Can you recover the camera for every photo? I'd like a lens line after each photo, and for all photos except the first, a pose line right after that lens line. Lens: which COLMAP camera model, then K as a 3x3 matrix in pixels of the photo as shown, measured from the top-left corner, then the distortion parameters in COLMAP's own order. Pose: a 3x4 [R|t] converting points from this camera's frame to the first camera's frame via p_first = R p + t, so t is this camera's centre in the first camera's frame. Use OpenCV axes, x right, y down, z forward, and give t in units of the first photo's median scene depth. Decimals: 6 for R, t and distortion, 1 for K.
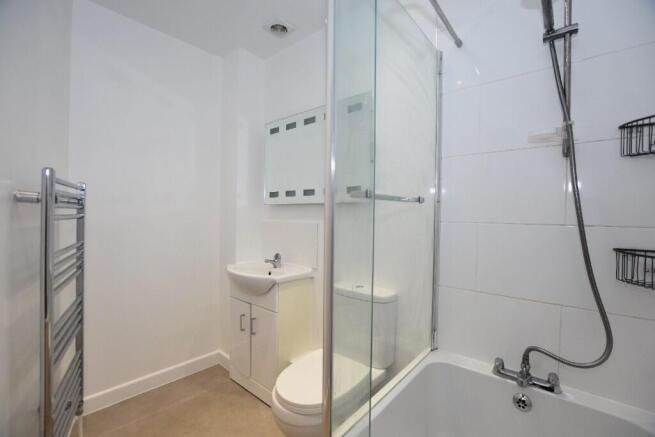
lens RADIAL K [[285.4, 0, 325.4], [0, 285.4, 216.4], [0, 0, 1]] dist [-0.033969, 0.000222]
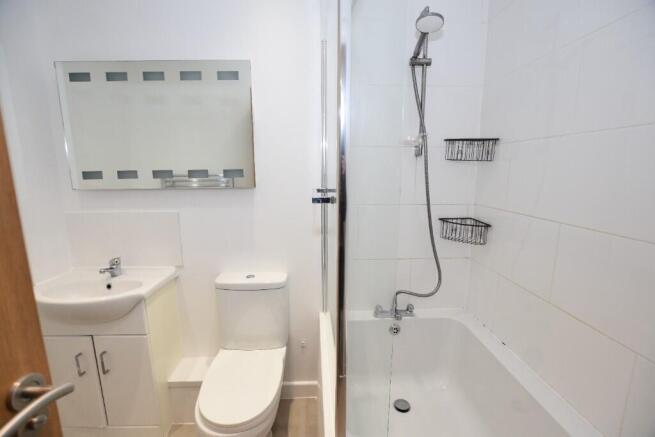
lens RADIAL K [[285.4, 0, 325.4], [0, 285.4, 216.4], [0, 0, 1]] dist [-0.033969, 0.000222]
pose [[0.732152, -0.124302, 0.669703, -0.287894], [0.019675, 0.986657, 0.161621, -0.094598], [-0.680857, -0.105154, 0.724828, 0.147148]]
